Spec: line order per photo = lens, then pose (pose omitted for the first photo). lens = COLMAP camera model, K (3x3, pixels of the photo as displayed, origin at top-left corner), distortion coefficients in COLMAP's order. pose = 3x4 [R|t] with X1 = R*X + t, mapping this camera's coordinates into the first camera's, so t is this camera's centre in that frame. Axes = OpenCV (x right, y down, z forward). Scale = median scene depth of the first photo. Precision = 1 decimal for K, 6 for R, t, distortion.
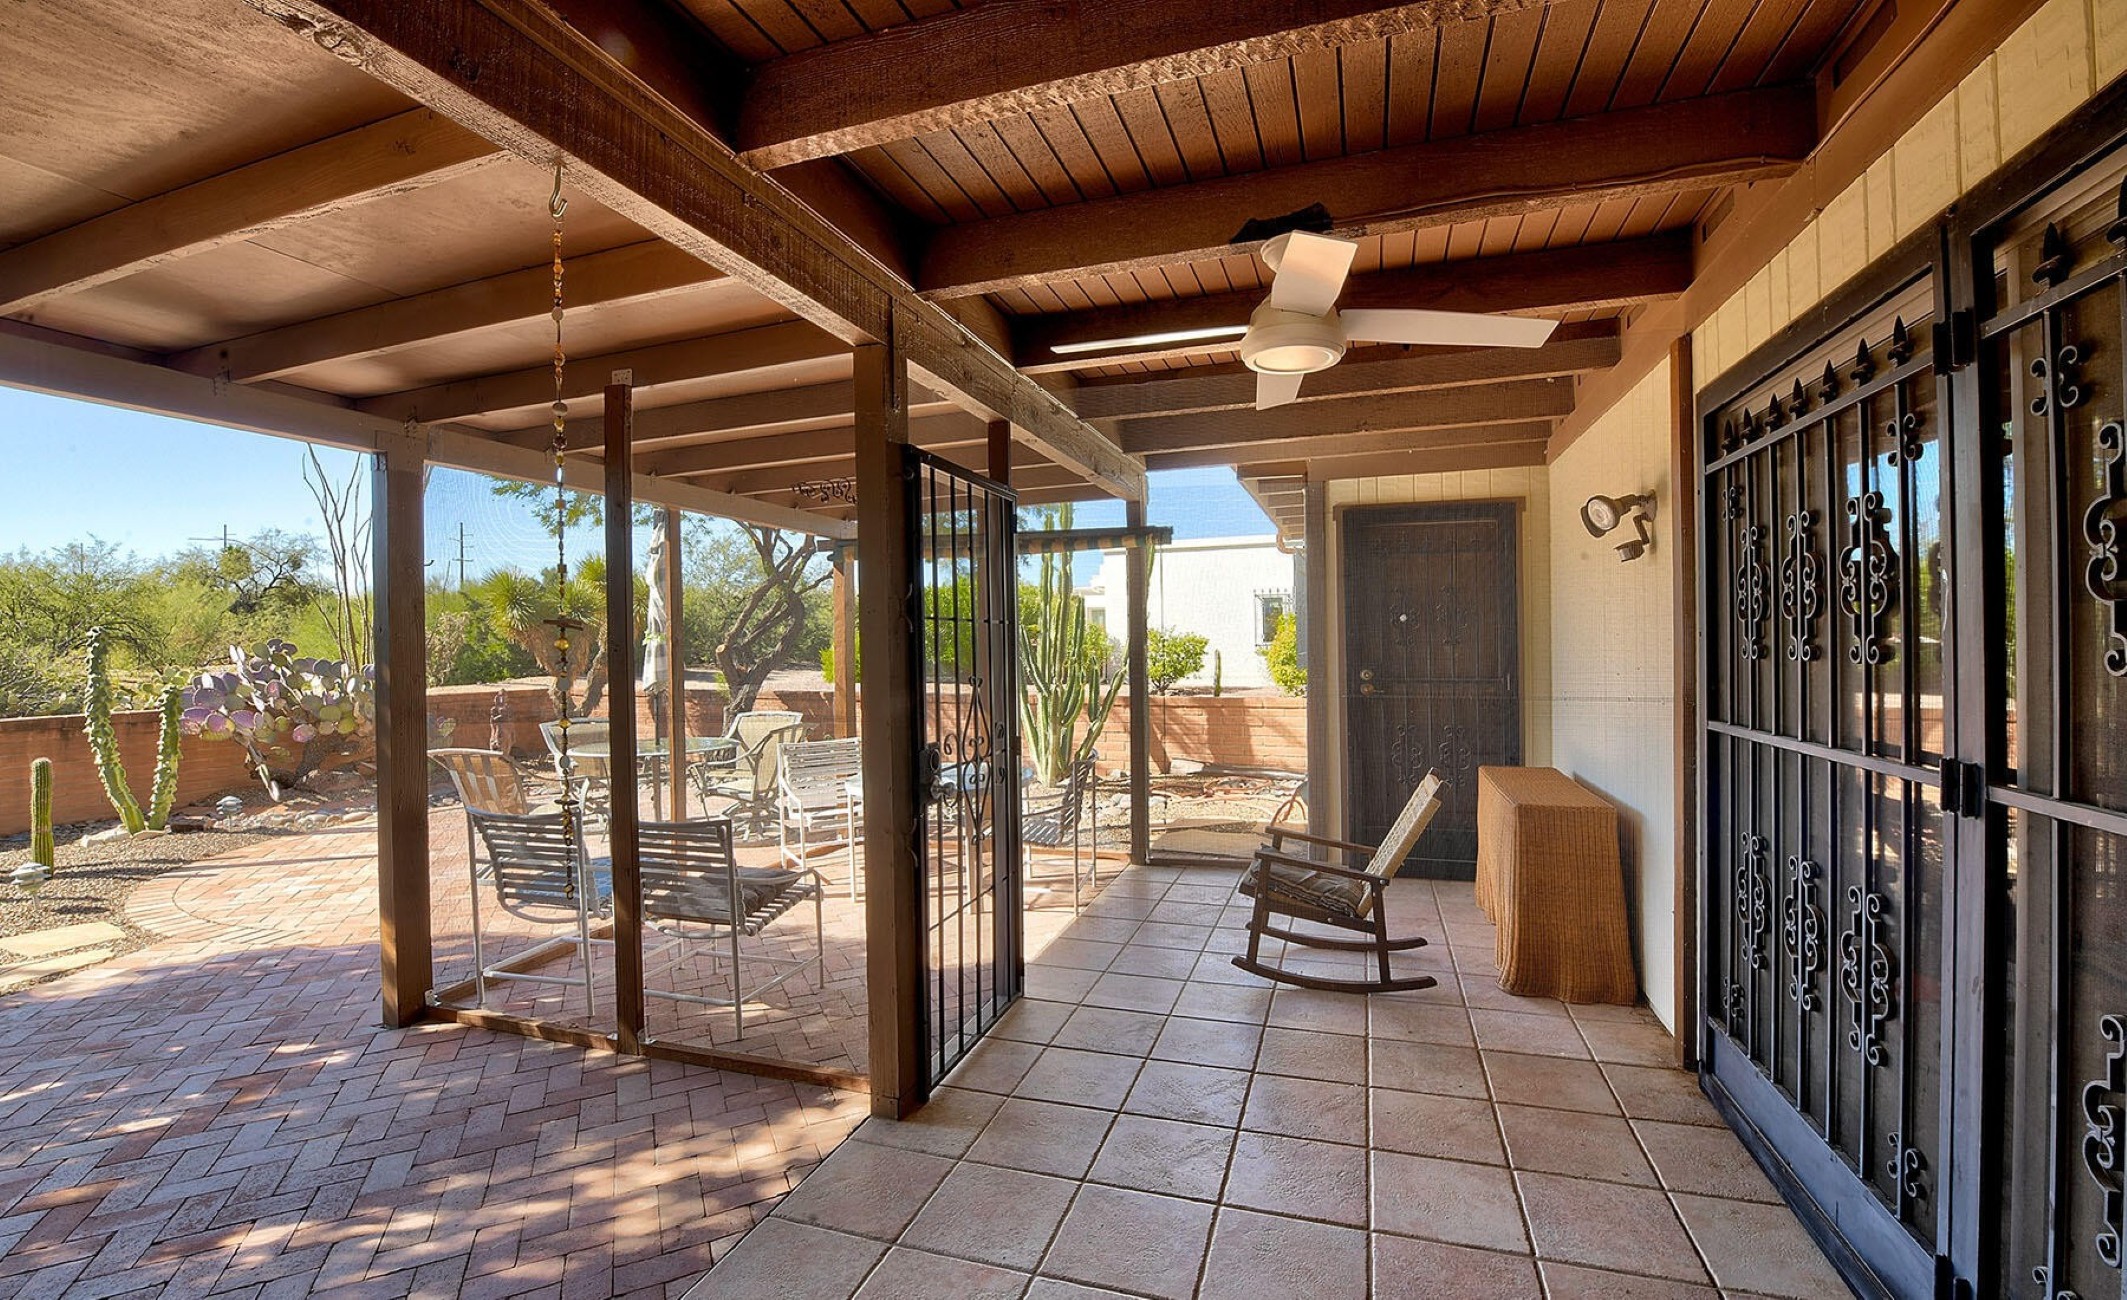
lens RADIAL K [[885.0, 0, 1063.5], [0, 885.0, 650.0], [0, 0, 1]] dist [-0.001652, -0.000332]
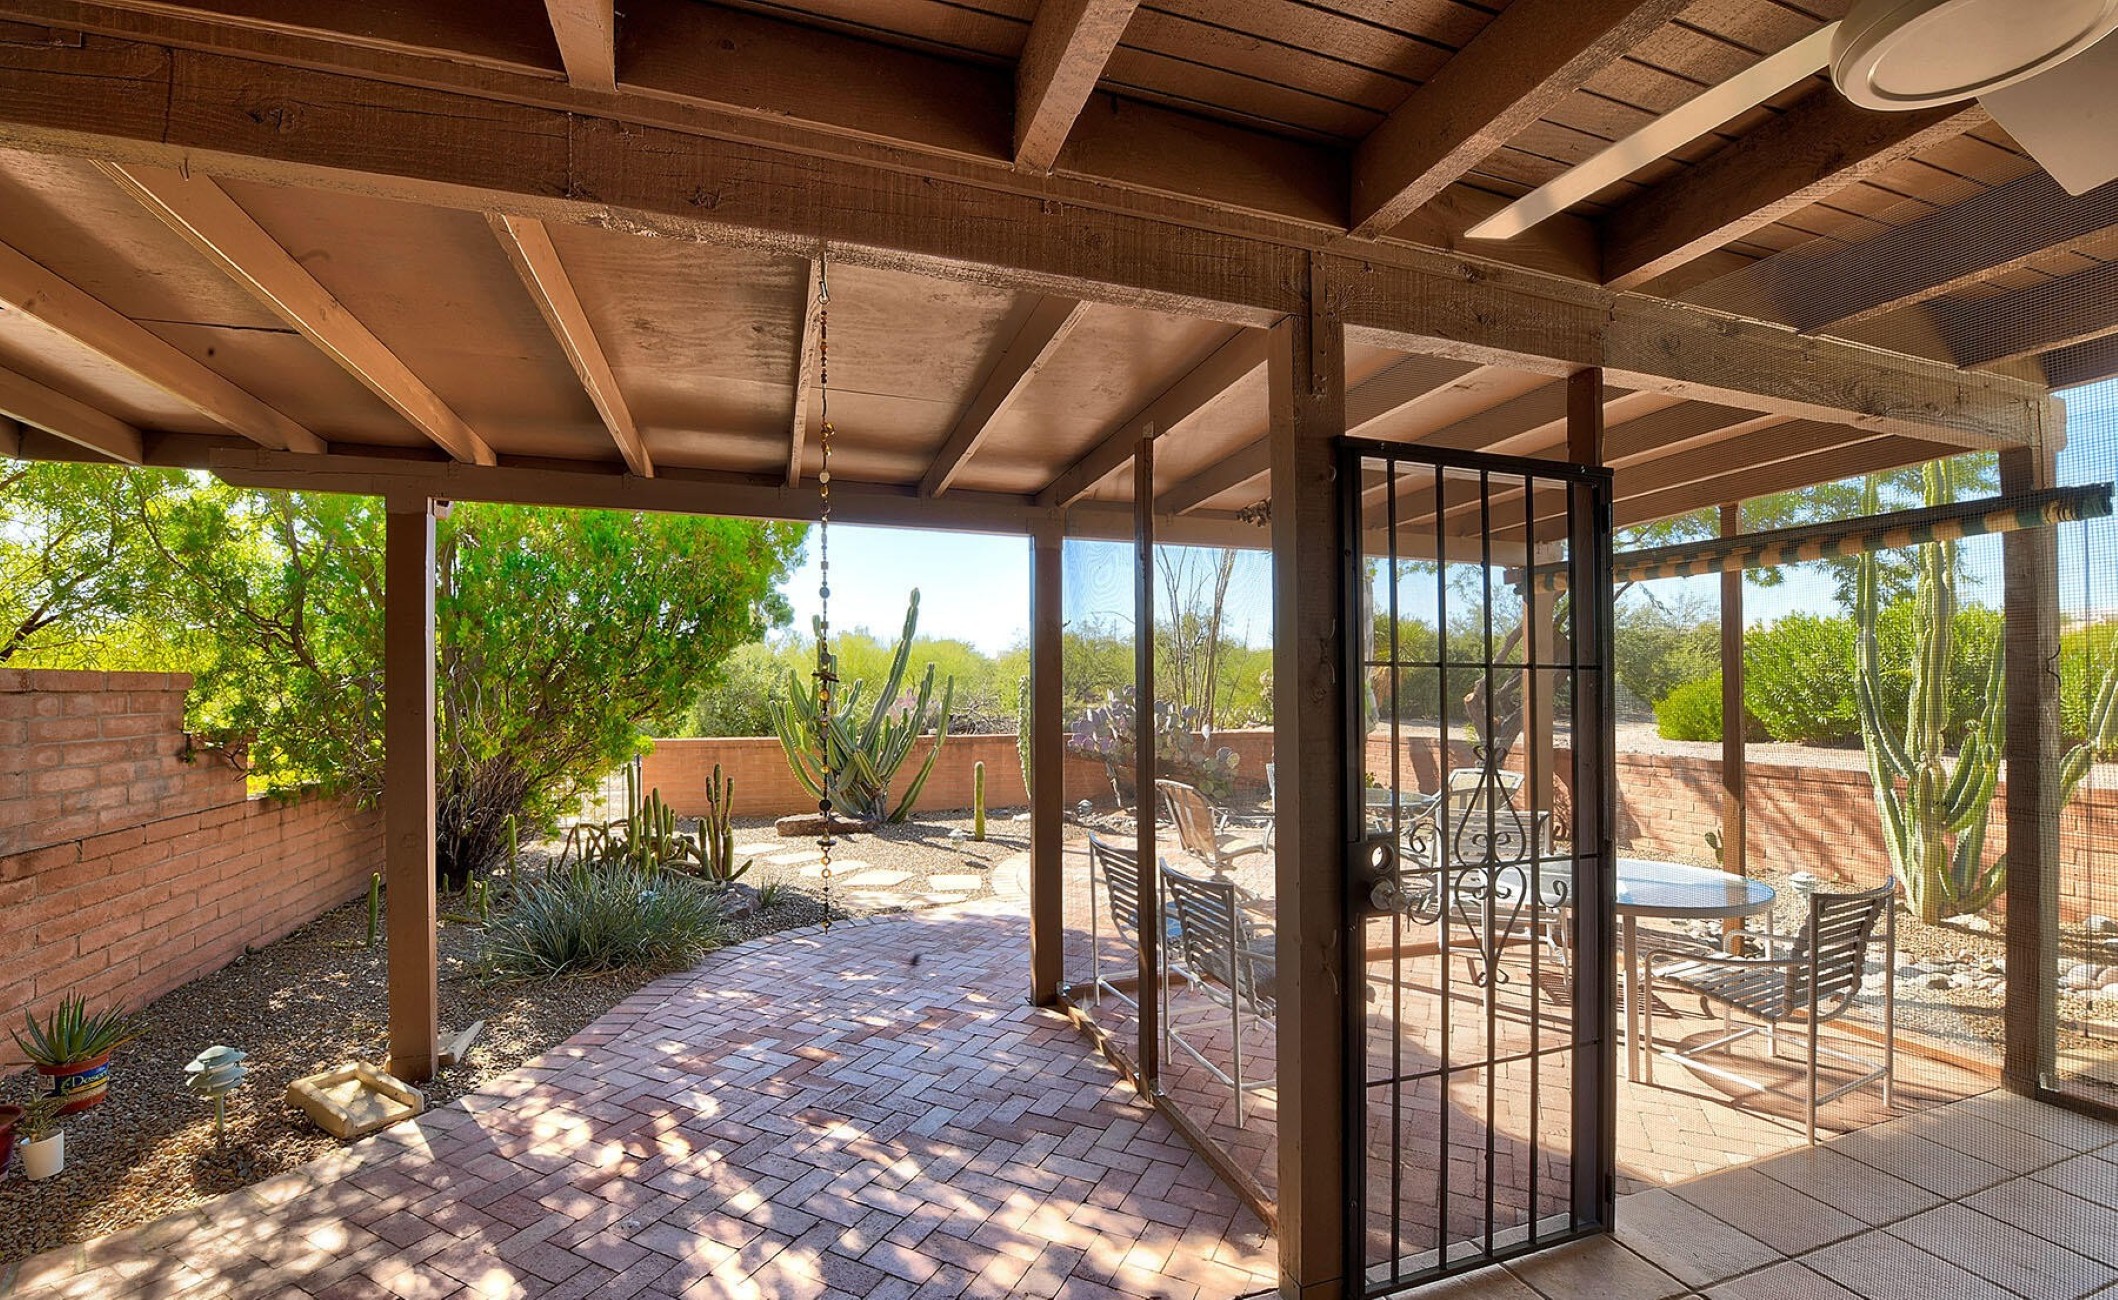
lens RADIAL K [[876.8, 0, 1061.4], [0, 876.8, 691.3], [0, 0, 1]] dist [-0.012637, -0.000255]
pose [[0.611636, 0.009689, -0.791080, 0.226331], [-0.013741, 0.999904, 0.001622, -0.009377], [0.791020, 0.009878, 0.611711, 0.291973]]
